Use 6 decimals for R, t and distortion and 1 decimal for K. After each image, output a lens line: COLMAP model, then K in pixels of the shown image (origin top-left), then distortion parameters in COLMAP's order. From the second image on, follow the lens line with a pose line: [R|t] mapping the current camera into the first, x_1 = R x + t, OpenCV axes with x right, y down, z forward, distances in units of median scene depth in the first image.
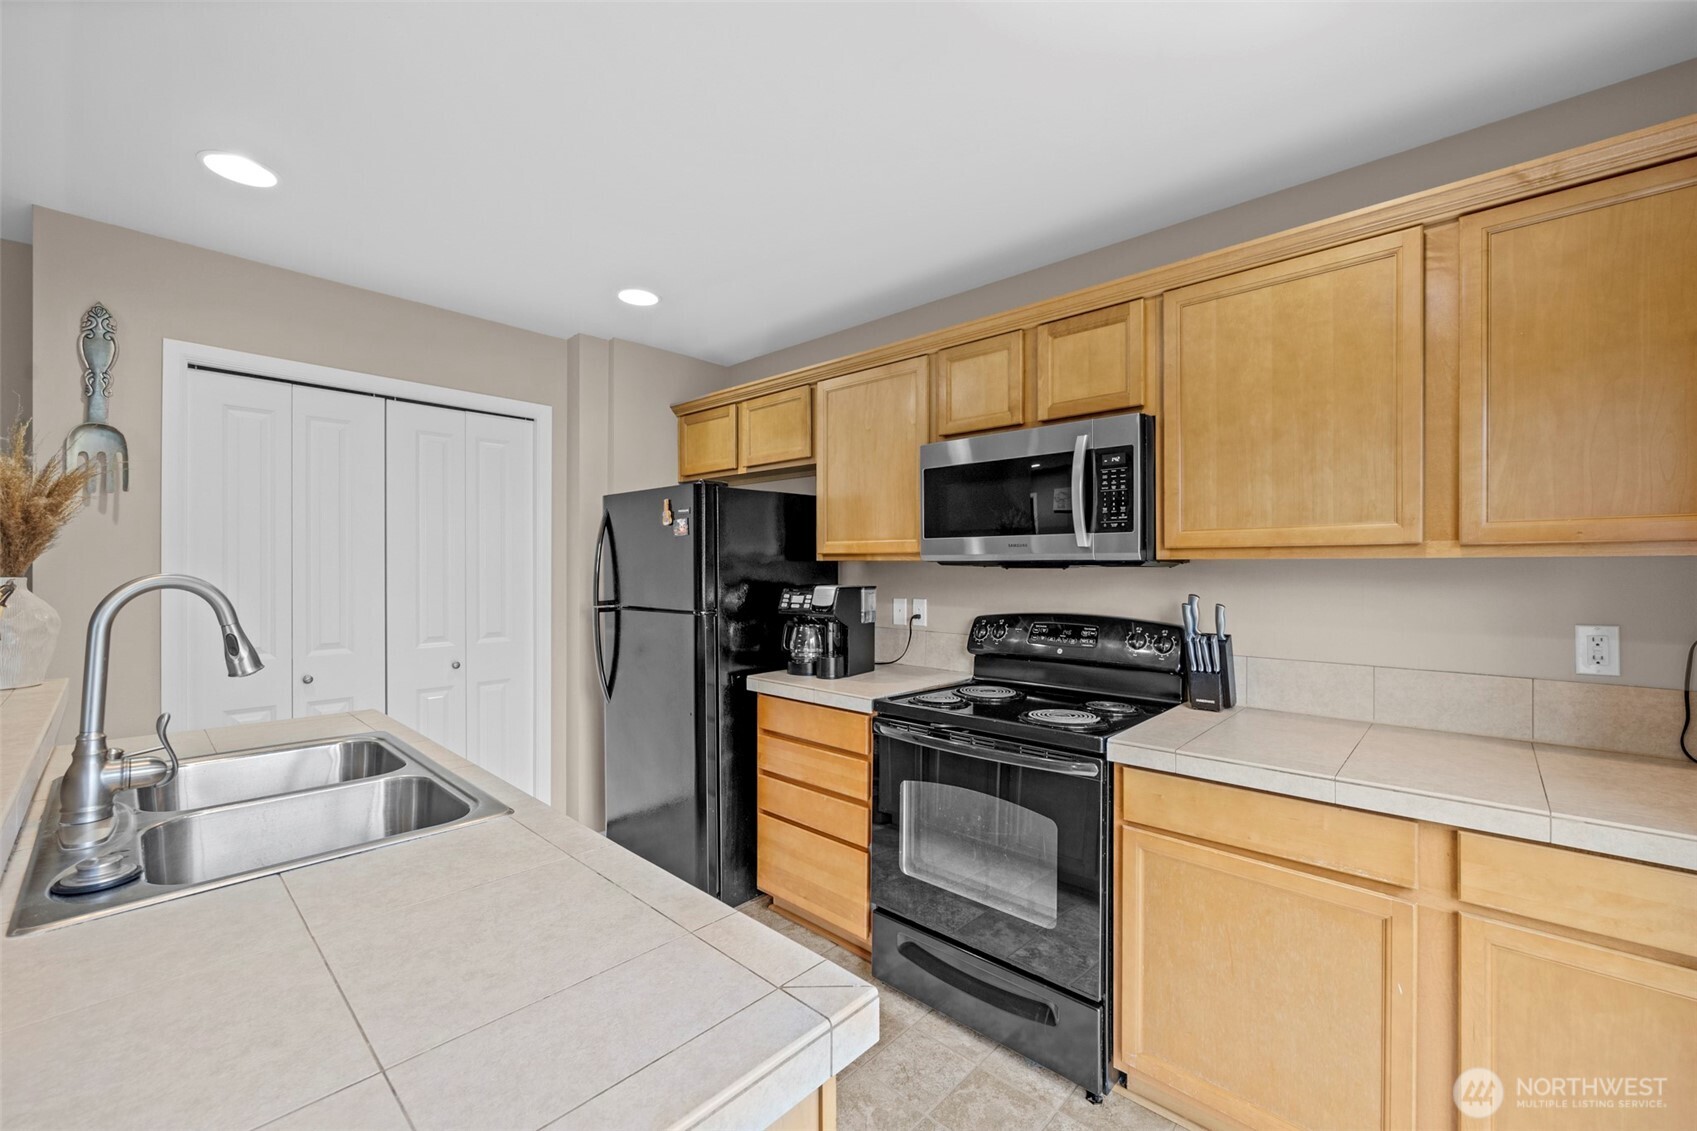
lens RADIAL K [[684.2, 0, 847.5], [0, 684.2, 571.2], [0, 0, 1]] dist [-0.000988, -0.000084]
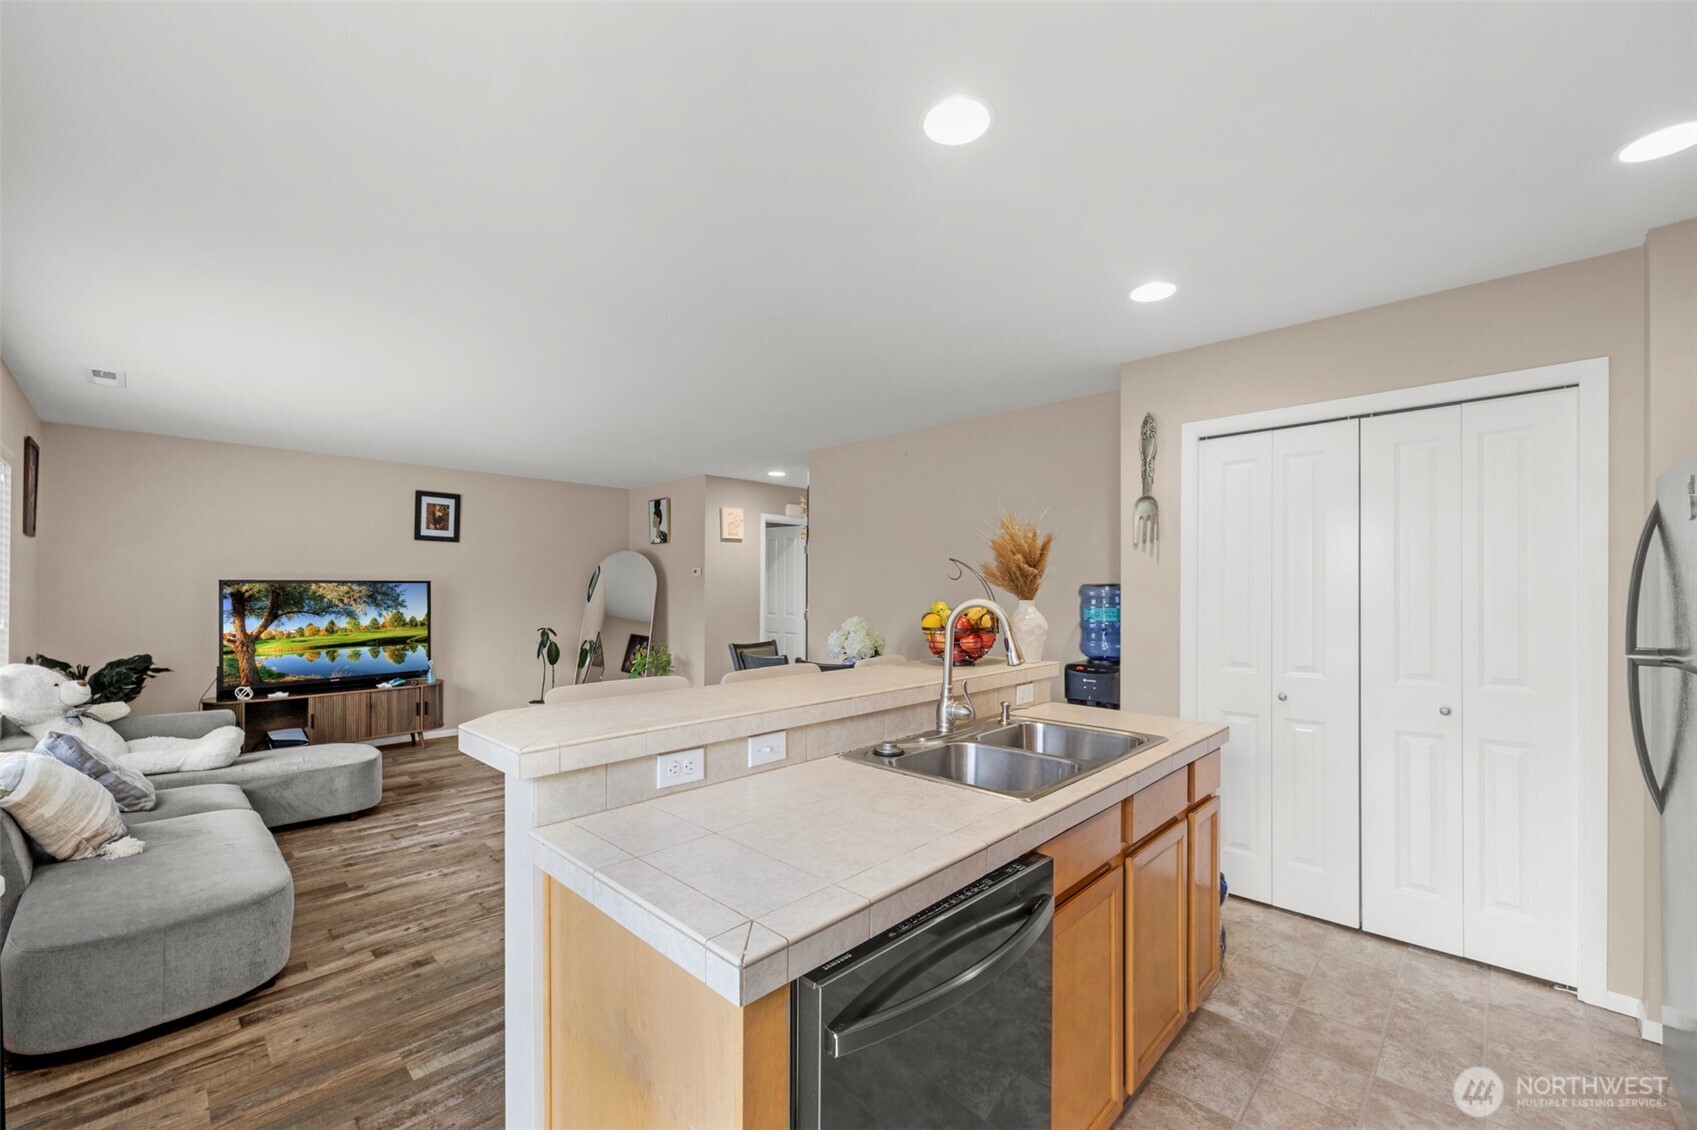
lens RADIAL K [[684.2, 0, 841.2], [0, 684.2, 588.0], [0, 0, 1]] dist [-0.000988, -0.000084]
pose [[-0.015774, -0.009448, -0.999831, 0.302424], [-0.004189, 0.999947, -0.009383, -0.002124], [0.999867, 0.004040, -0.015812, 0.299249]]
